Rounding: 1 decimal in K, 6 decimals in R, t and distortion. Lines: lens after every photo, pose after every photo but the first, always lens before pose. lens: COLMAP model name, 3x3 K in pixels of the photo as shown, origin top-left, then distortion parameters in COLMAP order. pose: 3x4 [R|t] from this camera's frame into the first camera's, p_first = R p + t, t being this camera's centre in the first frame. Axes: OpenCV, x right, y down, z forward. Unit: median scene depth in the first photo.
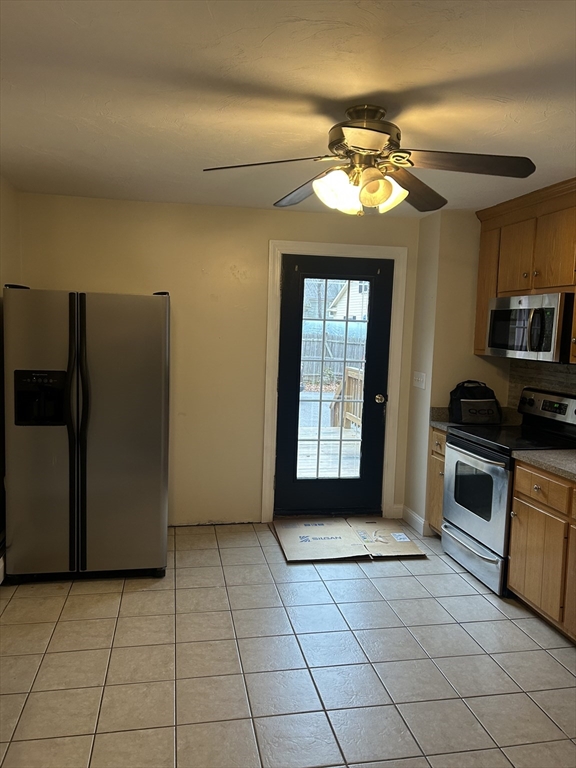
lens RADIAL K [[585.6, 0, 288.0], [0, 585.6, 384.2], [0, 0, 1]] dist [0.043173, -0.032388]
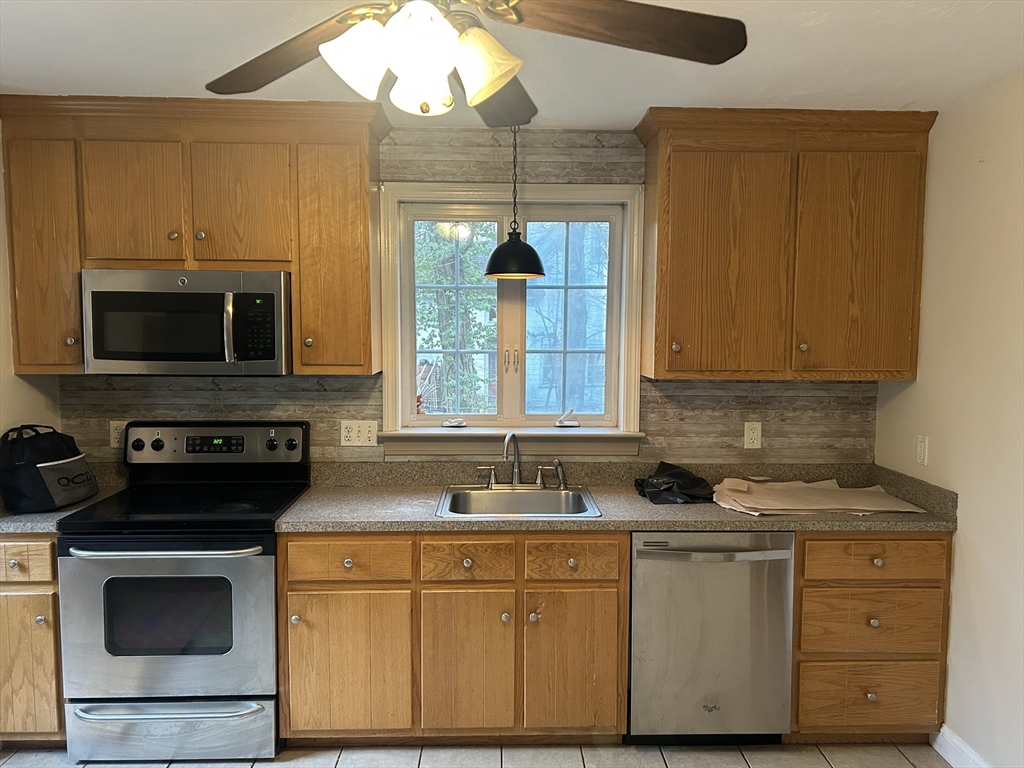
lens RADIAL K [[780.8, 0, 512.3], [0, 780.8, 387.0], [0, 0, 1]] dist [0.043173, -0.032388]
pose [[0.183139, -0.102310, 0.977749, -0.342632], [0.094992, 0.991758, 0.085983, -0.070231], [-0.978487, 0.077131, 0.191348, 0.535563]]
